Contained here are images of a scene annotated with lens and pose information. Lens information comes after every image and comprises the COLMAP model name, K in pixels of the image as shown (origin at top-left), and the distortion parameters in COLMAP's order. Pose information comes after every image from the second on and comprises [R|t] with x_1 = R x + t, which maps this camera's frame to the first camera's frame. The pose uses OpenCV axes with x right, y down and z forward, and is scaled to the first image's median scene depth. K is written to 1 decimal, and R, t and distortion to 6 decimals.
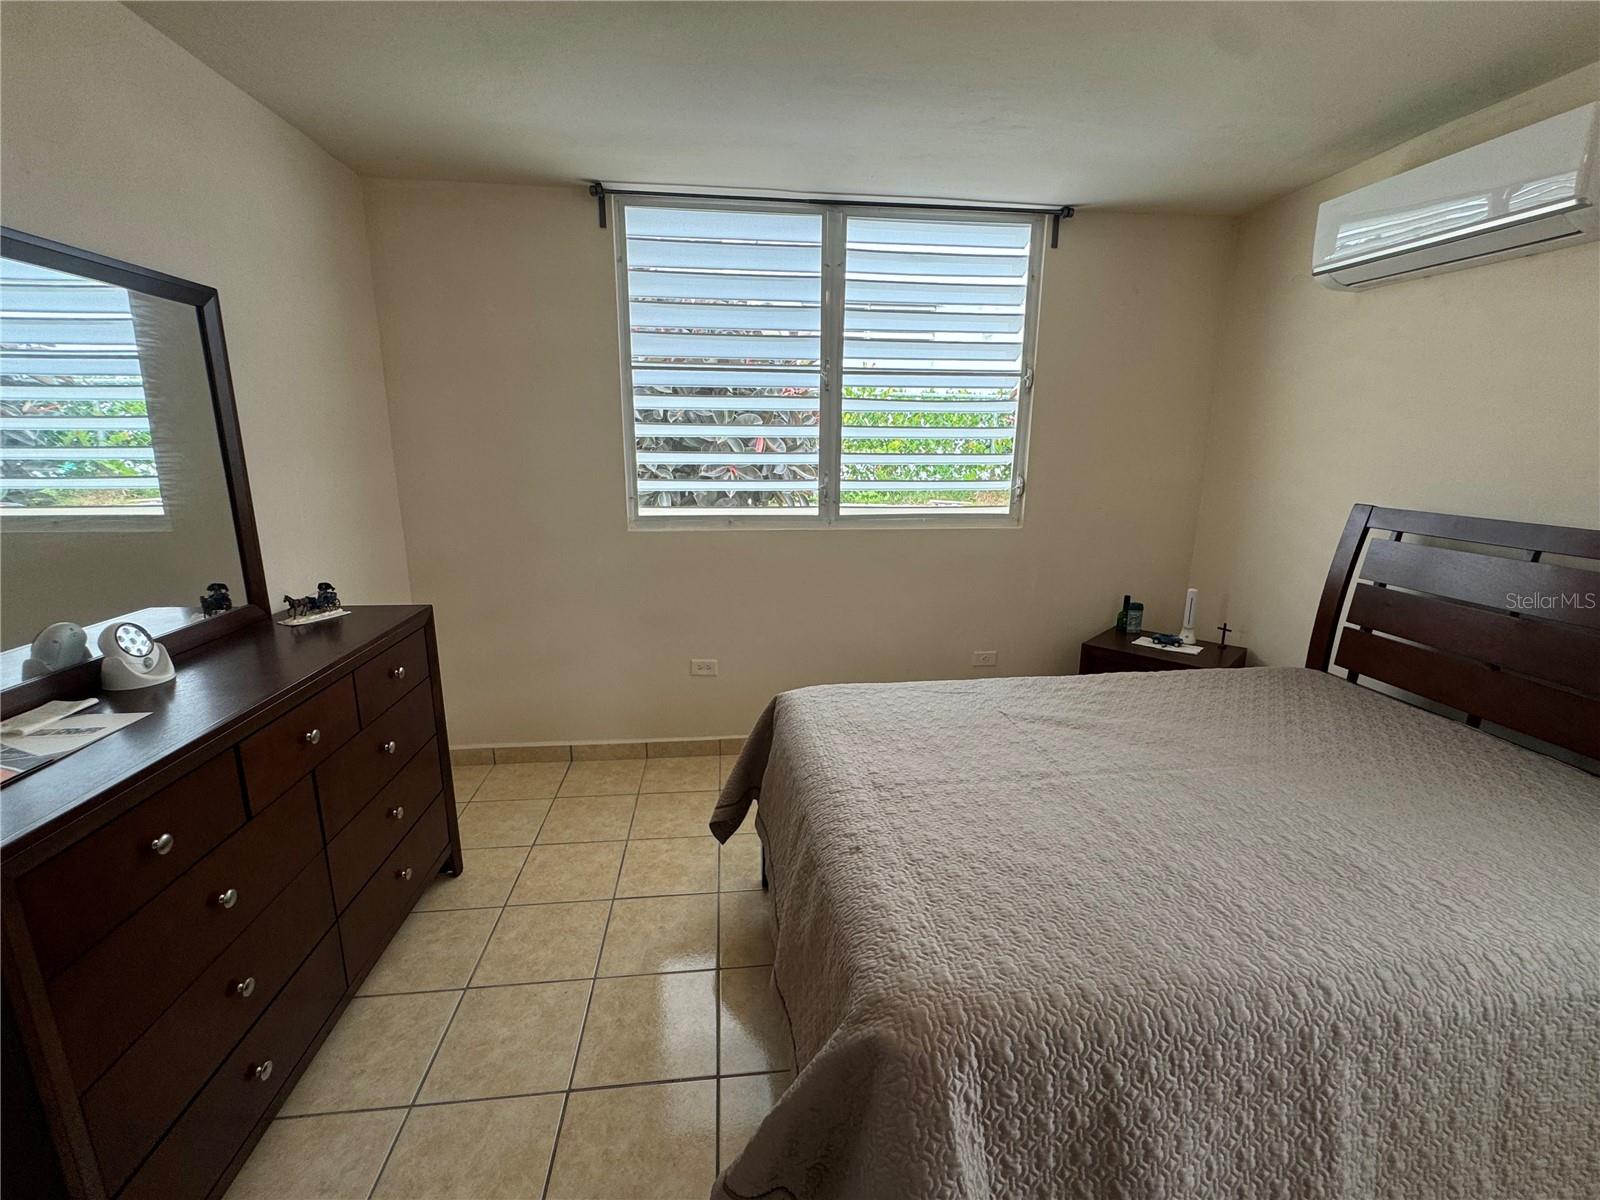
lens RADIAL K [[677.8, 0, 800.0], [0, 677.8, 600.0], [0, 0, 1]] dist [0.002105, -0.010501]
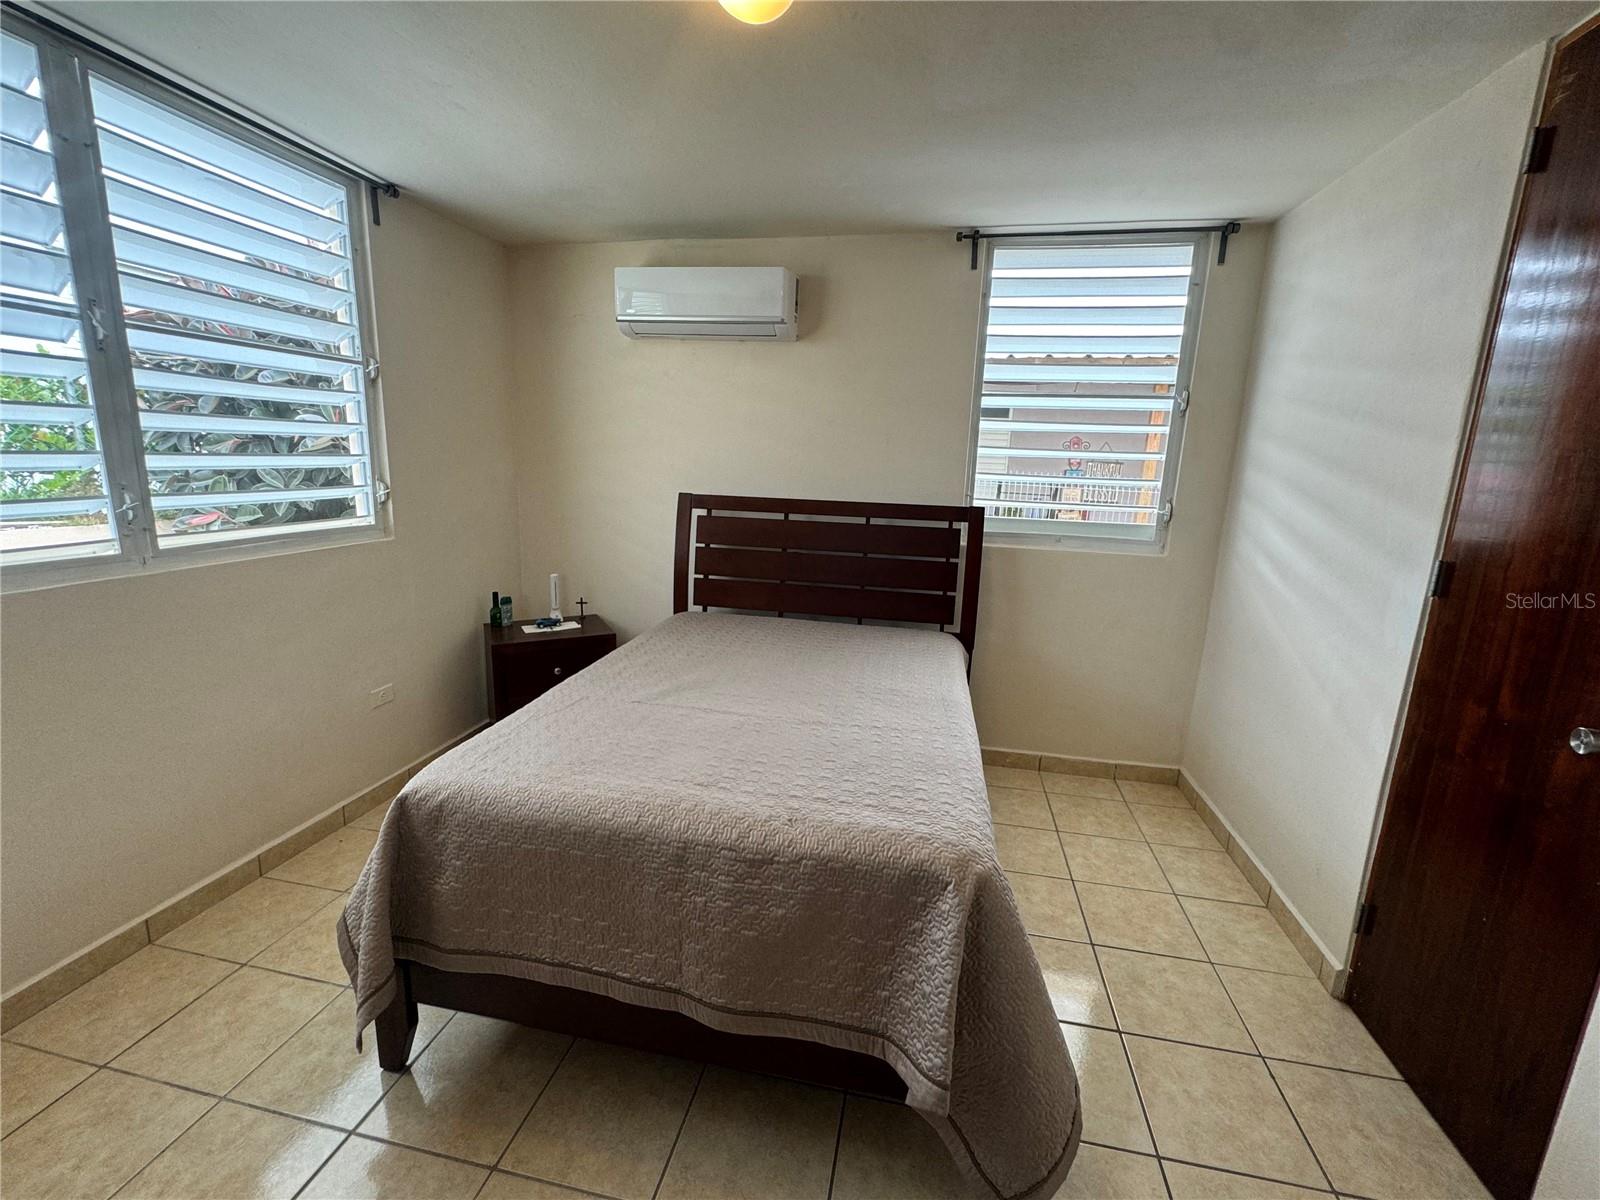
lens RADIAL K [[677.8, 0, 800.0], [0, 677.8, 600.0], [0, 0, 1]] dist [0.002105, -0.010501]
pose [[0.297047, -0.191402, 0.935483, -0.390680], [0.186431, 0.972475, 0.139772, -0.059028], [-0.936486, 0.132884, 0.324554, 0.257050]]
